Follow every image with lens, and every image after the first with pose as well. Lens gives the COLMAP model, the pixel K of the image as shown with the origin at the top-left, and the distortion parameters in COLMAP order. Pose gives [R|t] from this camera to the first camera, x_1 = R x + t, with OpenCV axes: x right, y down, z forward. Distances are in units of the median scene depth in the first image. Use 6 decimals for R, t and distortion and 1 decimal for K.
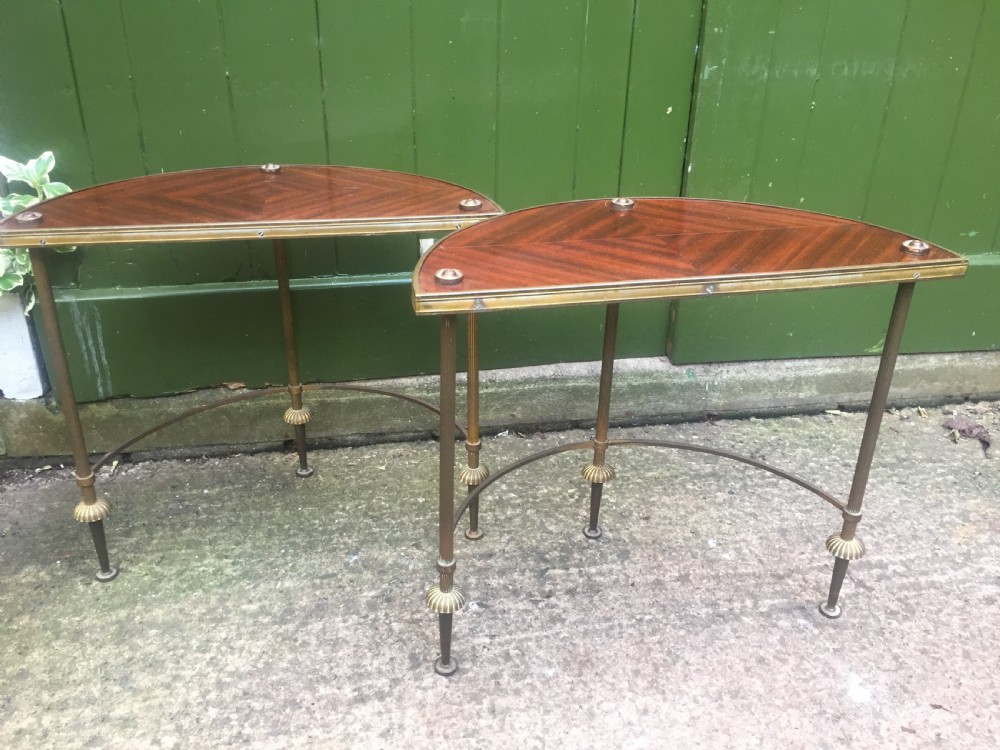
lens RADIAL K [[859.8, 0, 502.1], [0, 859.8, 364.6], [0, 0, 1]] dist [0.060454, -0.093688]
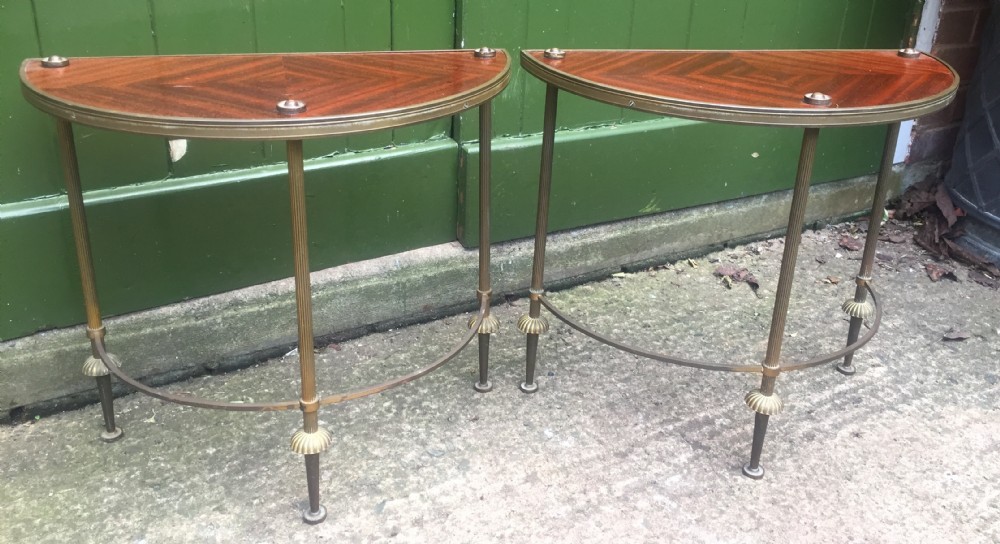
lens RADIAL K [[863.5, 0, 506.2], [0, 863.5, 209.4], [0, 0, 1]] dist [0.079709, -0.124234]
pose [[0.936383, -0.113108, 0.332255, -0.088685], [0.128651, 0.991373, -0.025084, -0.016826], [-0.326551, 0.066234, 0.942856, 0.111284]]
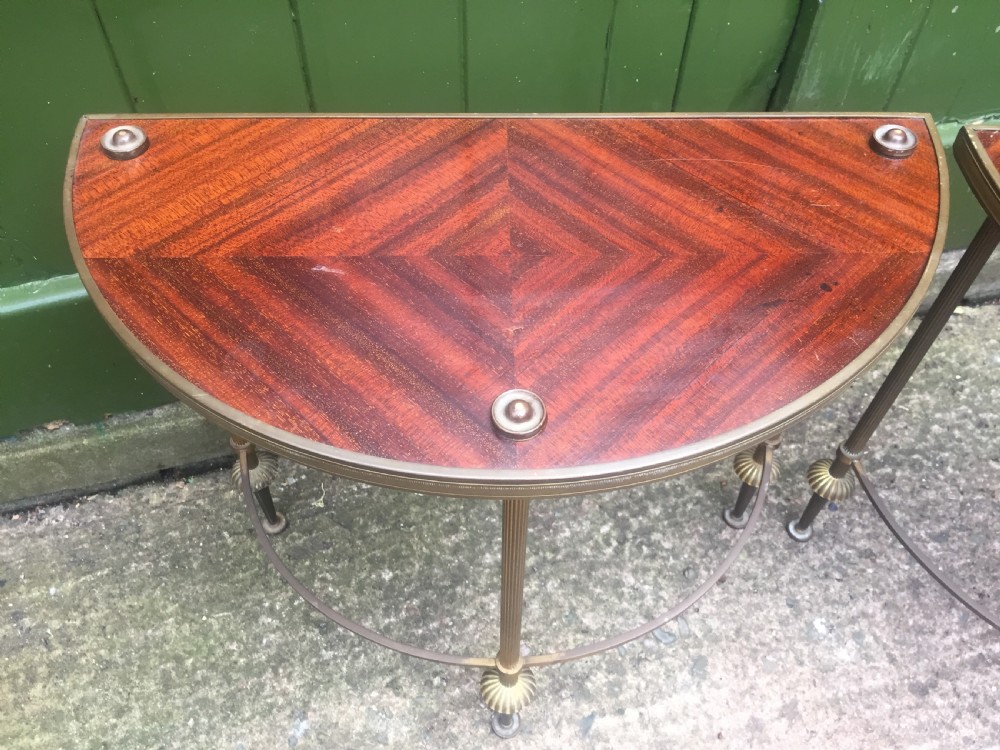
lens RADIAL K [[858.9, 0, 501.1], [0, 858.9, 375.5], [0, 0, 1]] dist [0.071867, -0.111484]
pose [[0.994009, -0.089149, 0.063230, -0.037784], [0.050892, 0.889508, 0.454077, -0.308044], [-0.096724, -0.448139, 0.888716, 0.510280]]
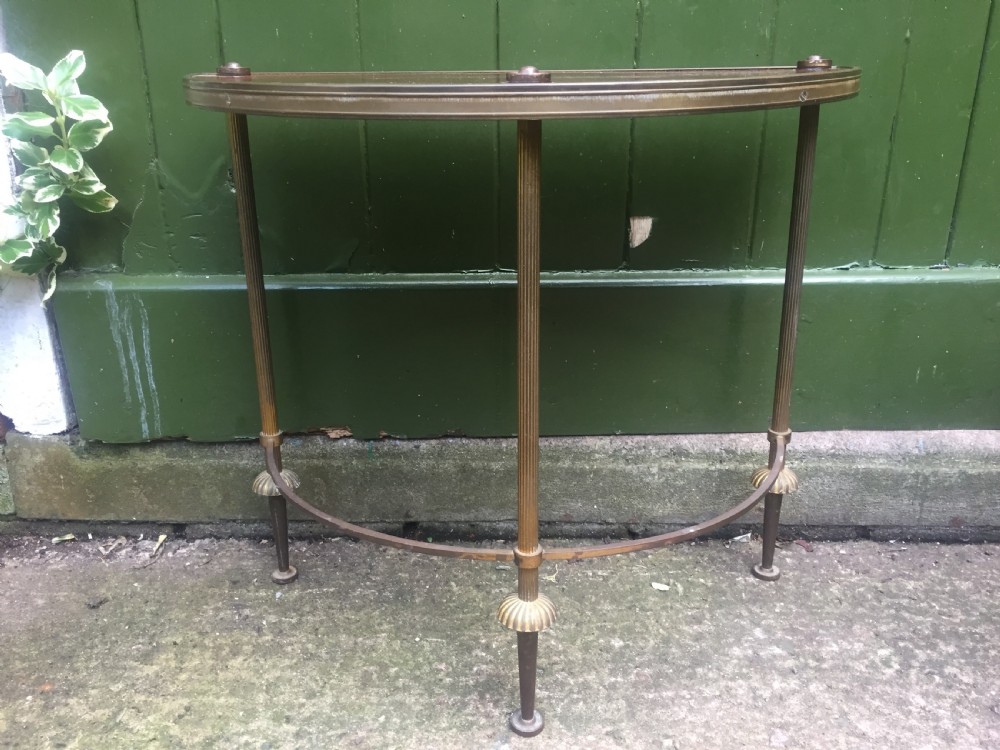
lens RADIAL K [[858.9, 0, 497.1], [0, 858.9, 369.5], [0, 0, 1]] dist [0.071867, -0.111484]
pose [[0.984207, 0.045166, -0.171162, -0.089761], [-0.060527, 0.994488, -0.085611, 0.028724], [0.166352, 0.094619, 0.981516, 0.423956]]
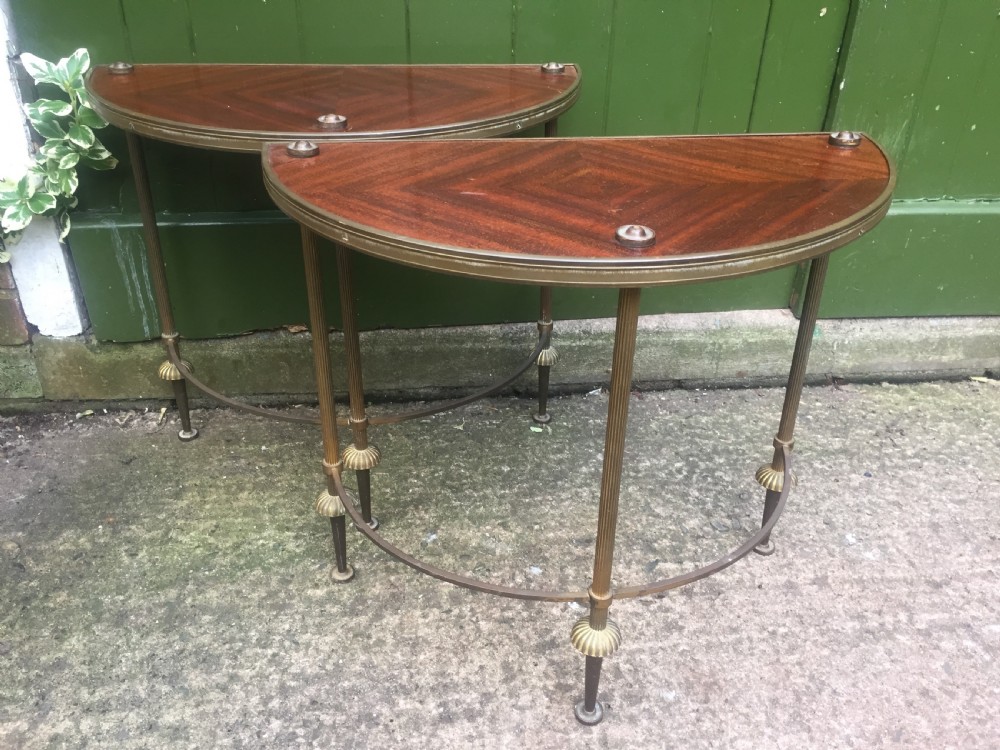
lens RADIAL K [[858.9, 0, 498.4], [0, 858.9, 370.3], [0, 0, 1]] dist [0.071867, -0.111484]
pose [[0.998110, 0.036795, -0.049225, -0.068082], [-0.031886, 0.994769, 0.097045, -0.029345], [0.052539, -0.095291, 0.994062, 0.155360]]
